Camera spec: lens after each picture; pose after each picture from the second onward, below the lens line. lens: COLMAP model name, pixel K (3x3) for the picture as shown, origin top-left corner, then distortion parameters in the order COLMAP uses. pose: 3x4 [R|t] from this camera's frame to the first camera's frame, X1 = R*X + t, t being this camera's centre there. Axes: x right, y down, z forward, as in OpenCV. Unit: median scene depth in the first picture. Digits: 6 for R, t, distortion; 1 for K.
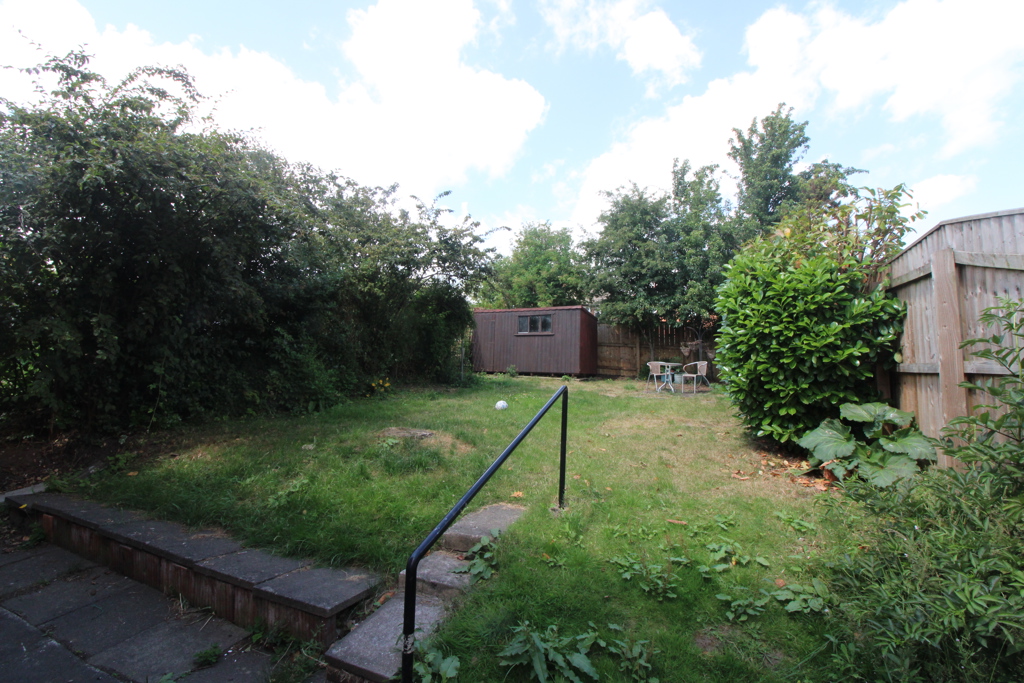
lens RADIAL K [[480.1, 0, 505.9], [0, 480.1, 325.8], [0, 0, 1]] dist [-0.003820, -0.001141]
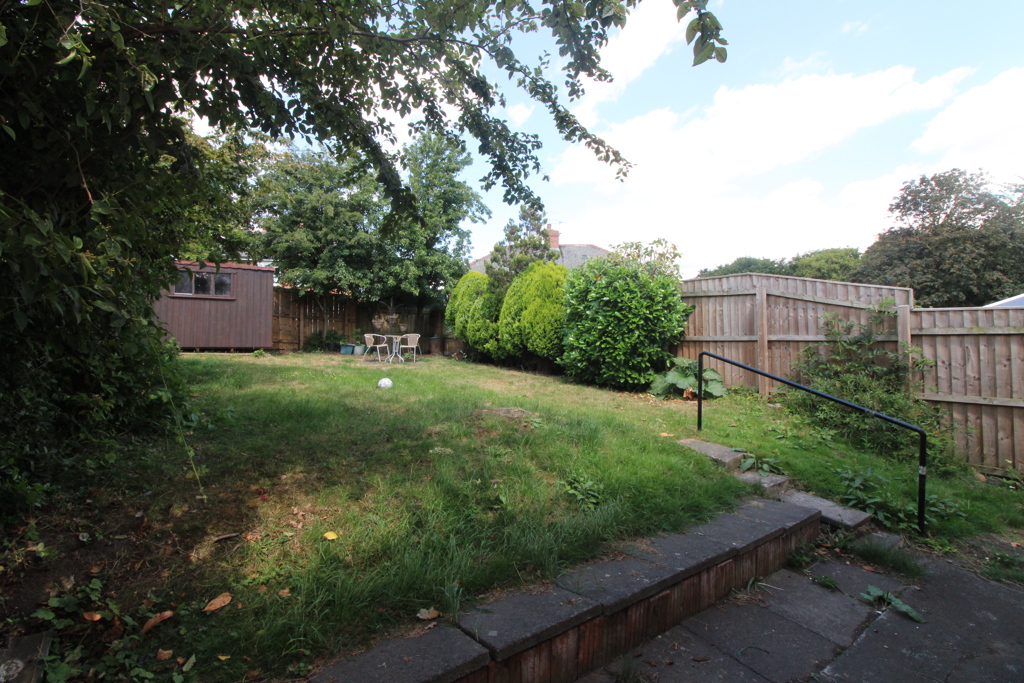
lens RADIAL K [[480.1, 0, 505.9], [0, 480.1, 325.8], [0, 0, 1]] dist [-0.003820, -0.001141]
pose [[0.457283, 0.020003, 0.889096, -1.190854], [-0.070564, 0.997411, 0.013853, 0.056435], [-0.886517, -0.069073, 0.457511, 0.702893]]
